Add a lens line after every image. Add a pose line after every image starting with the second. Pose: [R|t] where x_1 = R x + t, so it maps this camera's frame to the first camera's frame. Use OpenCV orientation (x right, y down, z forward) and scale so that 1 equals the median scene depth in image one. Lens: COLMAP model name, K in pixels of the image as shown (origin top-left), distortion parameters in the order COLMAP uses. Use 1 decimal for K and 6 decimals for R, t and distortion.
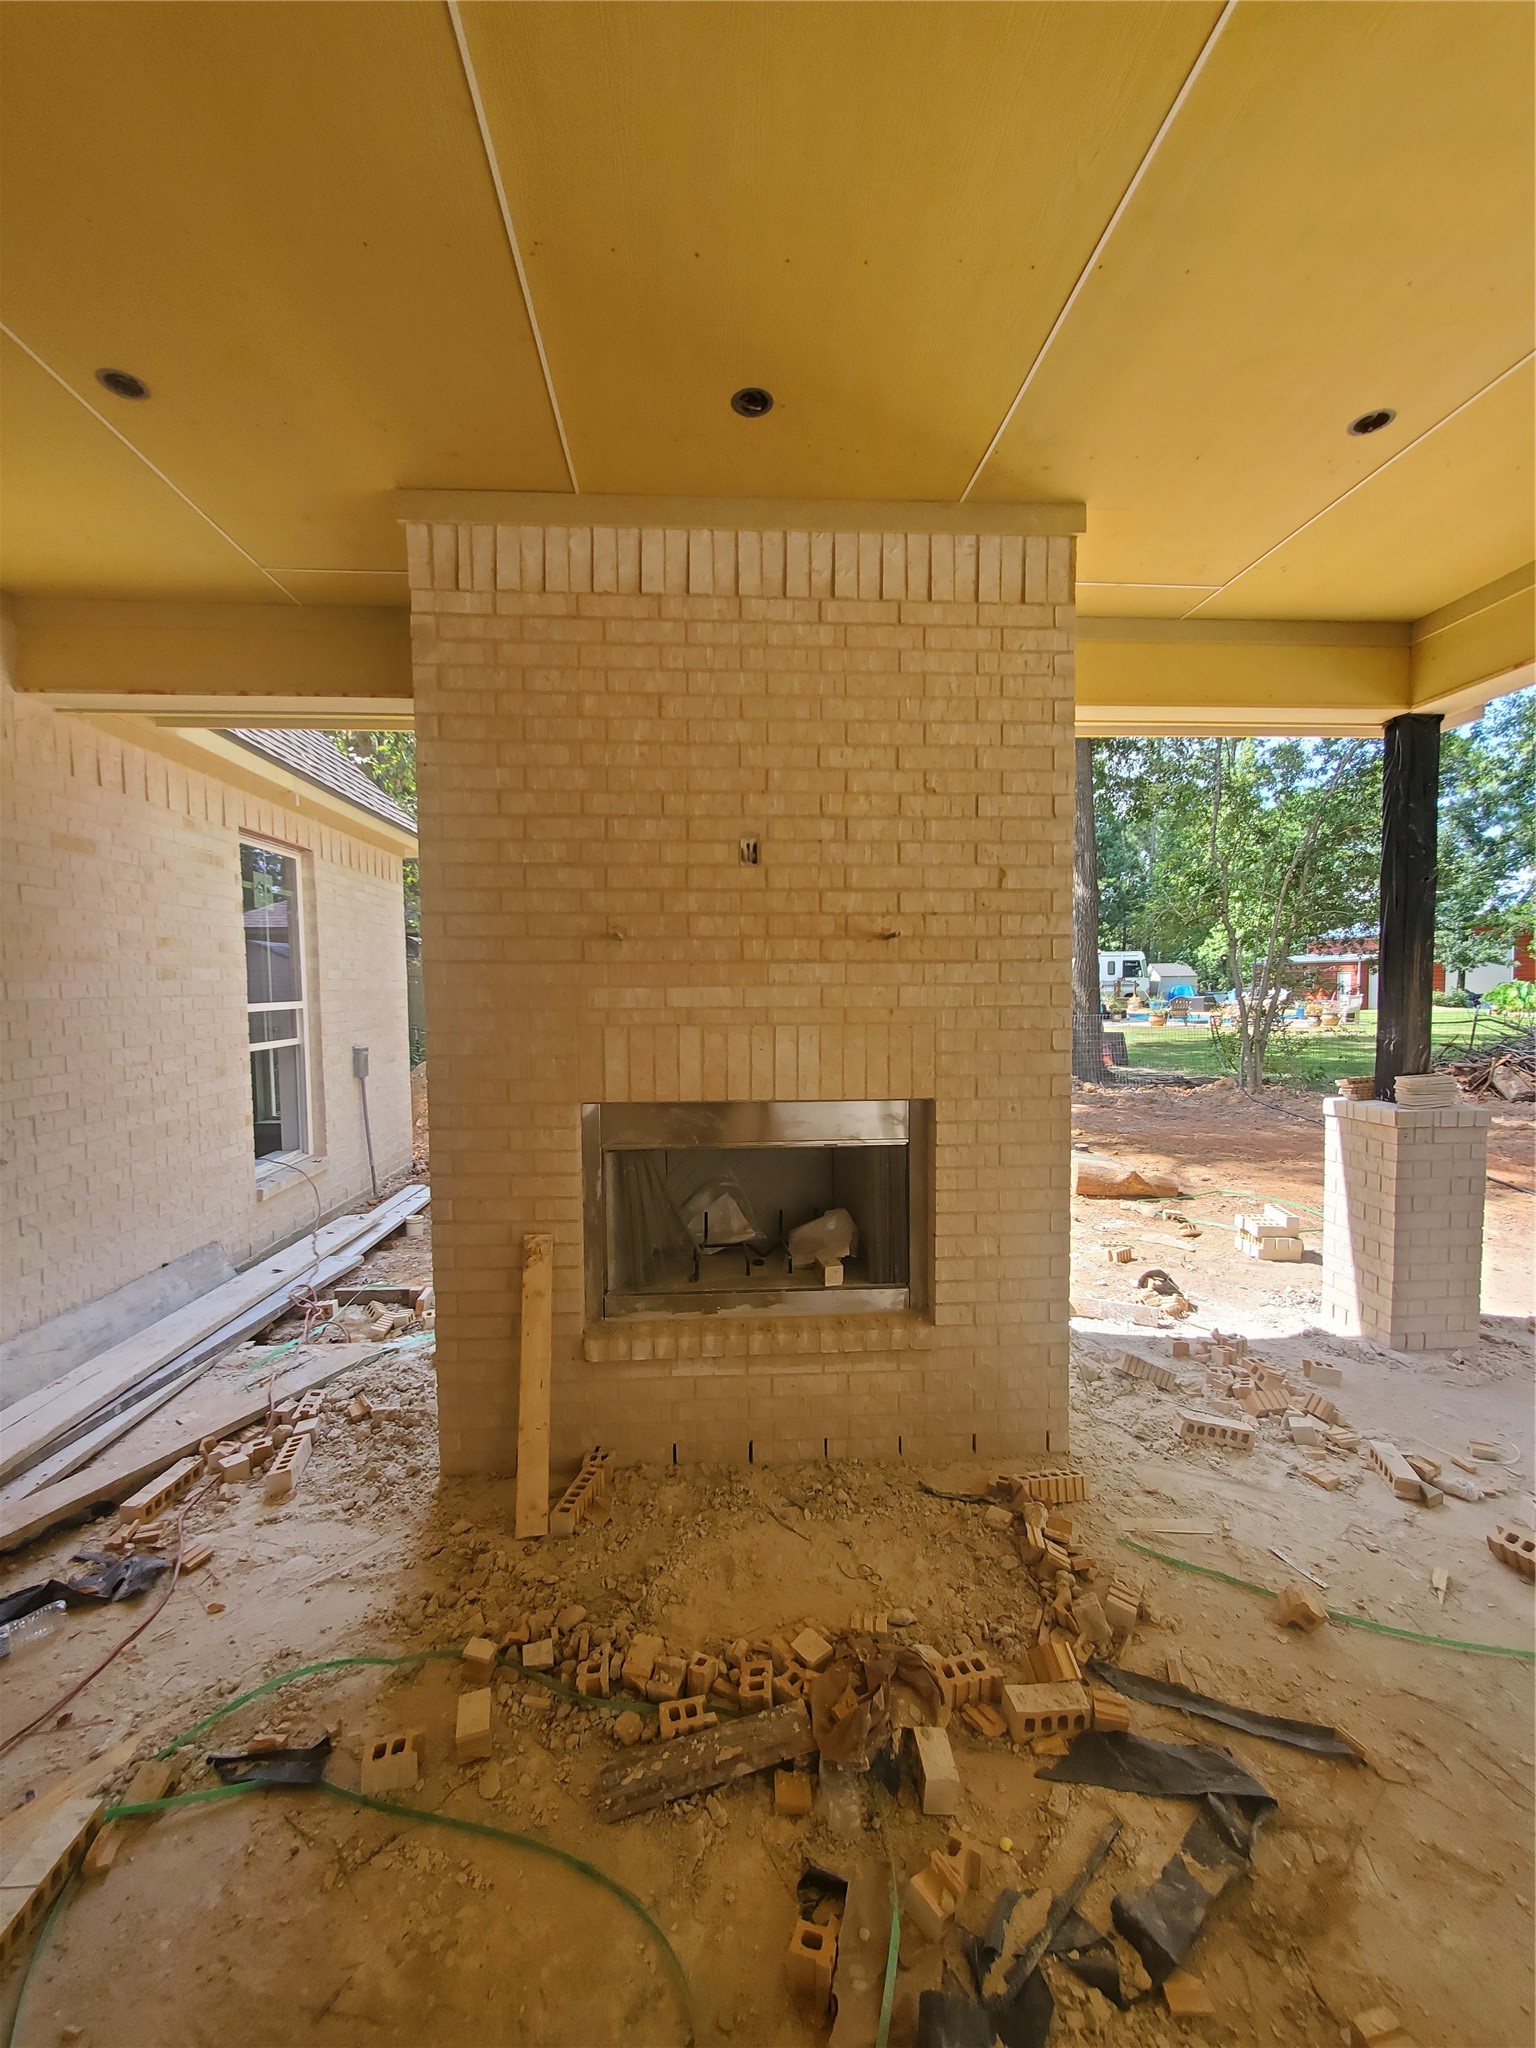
lens RADIAL K [[817.5, 0, 761.2], [0, 817.5, 1022.1], [0, 0, 1]] dist [-0.000168, -0.000047]
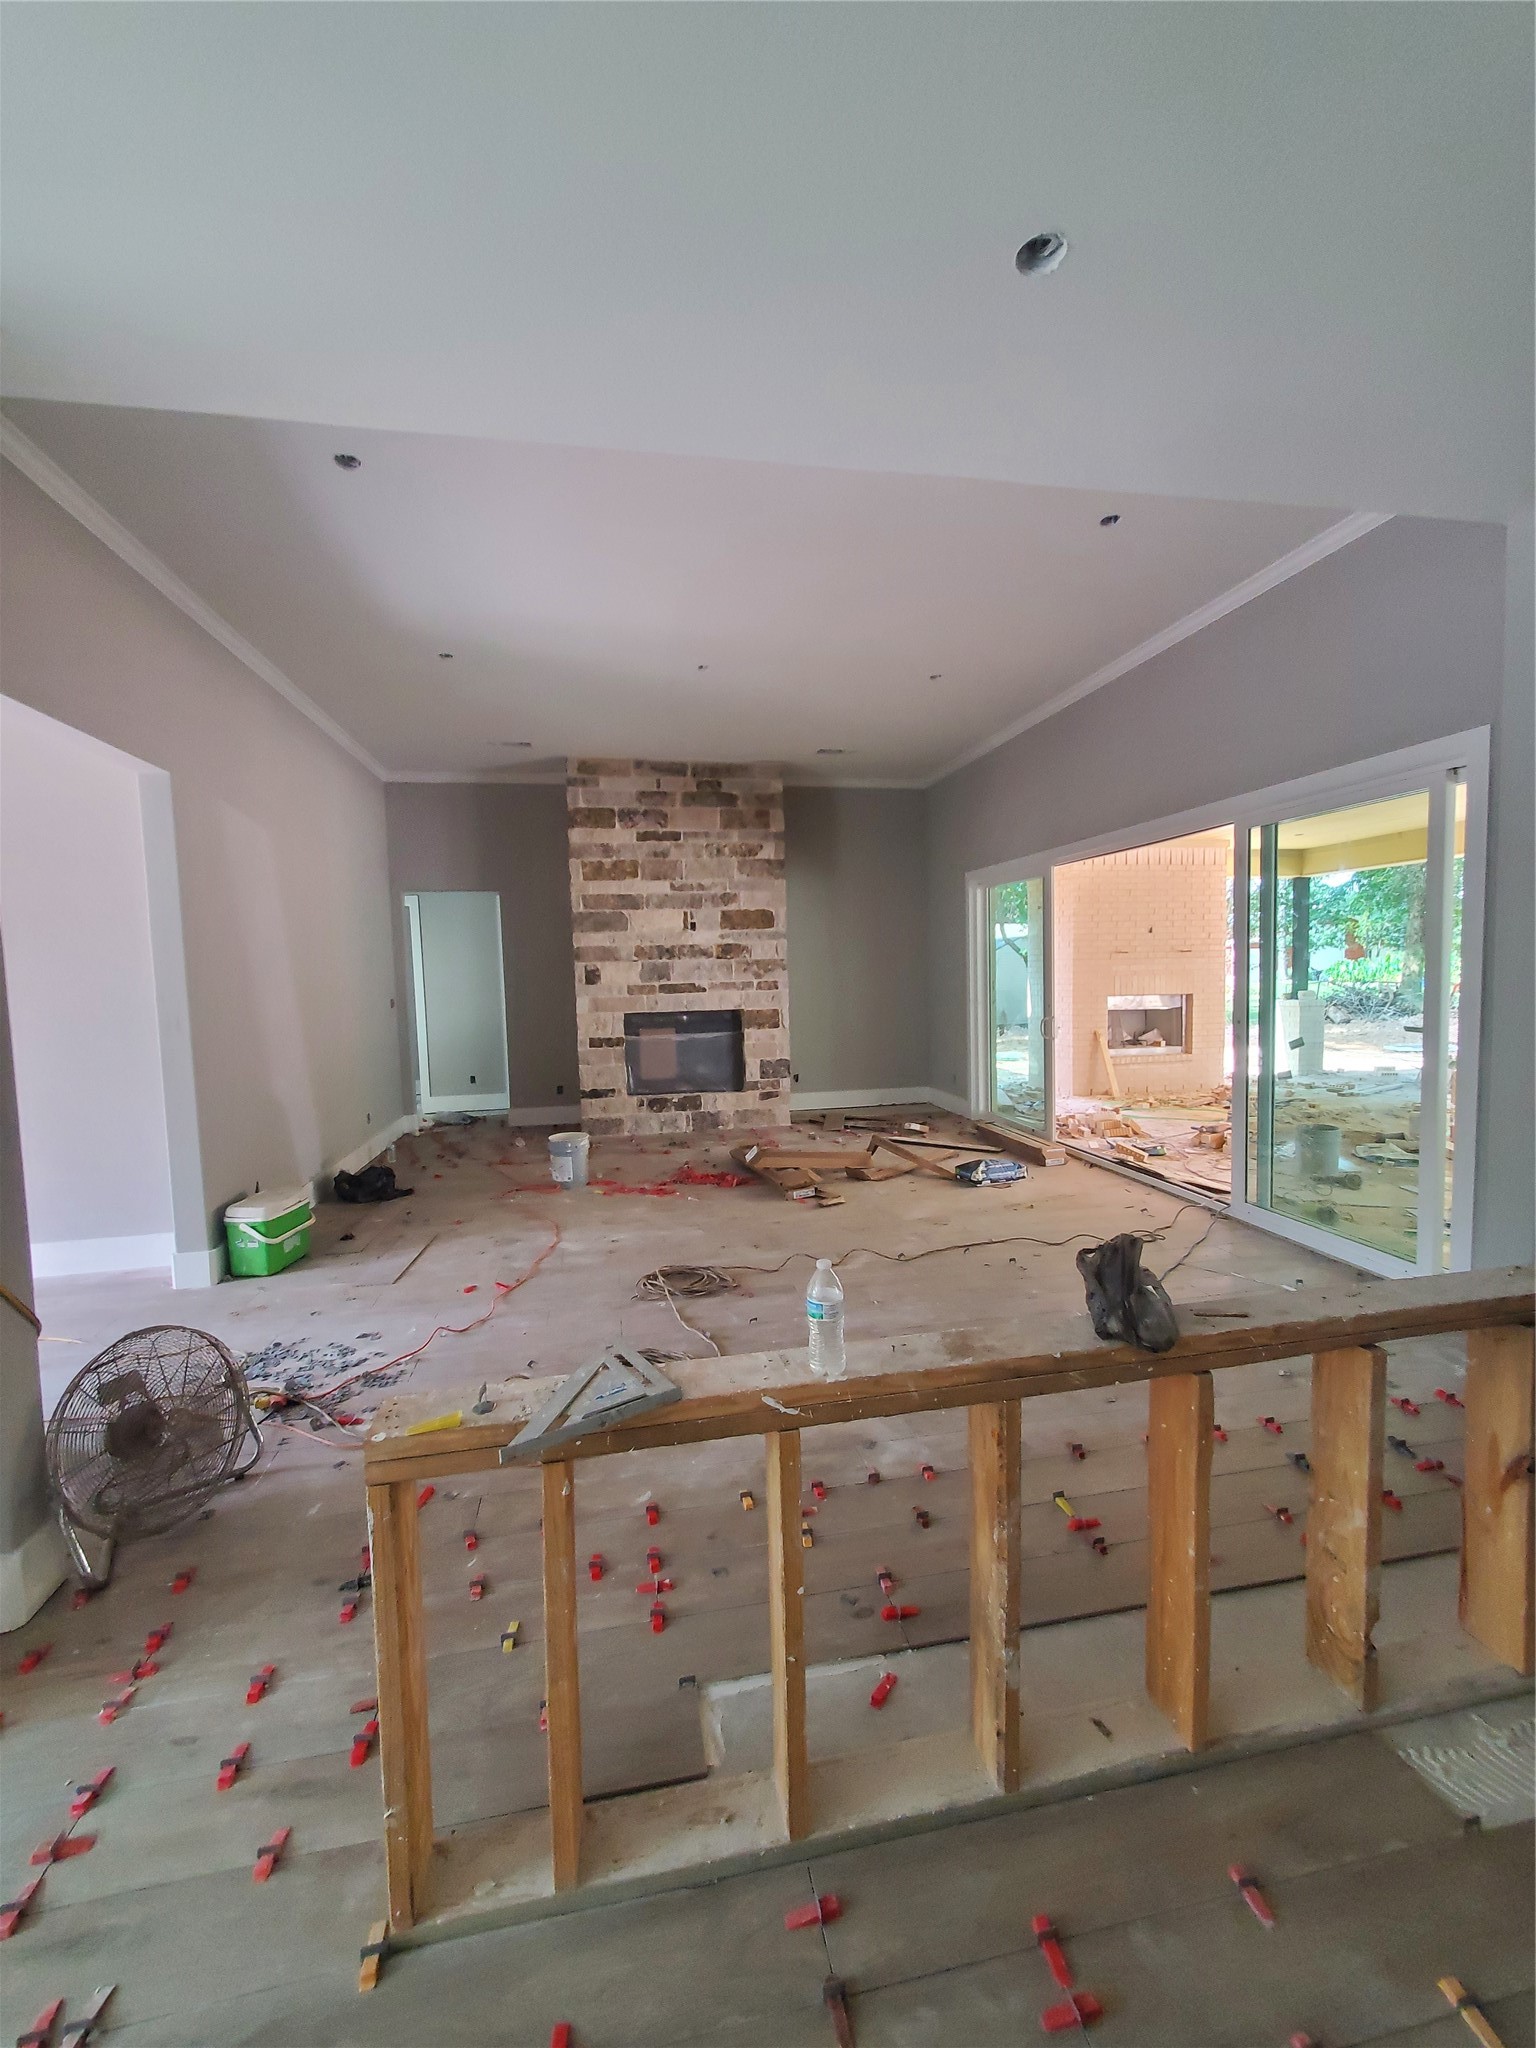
lens RADIAL K [[817.5, 0, 767.8], [0, 817.5, 1027.8], [0, 0, 1]] dist [-0.000168, -0.000047]
pose [[0.991769, -0.024831, 0.125608, -2.172454], [0.022244, 0.999511, 0.021954, 0.121520], [-0.126092, -0.018980, 0.991837, -2.458806]]
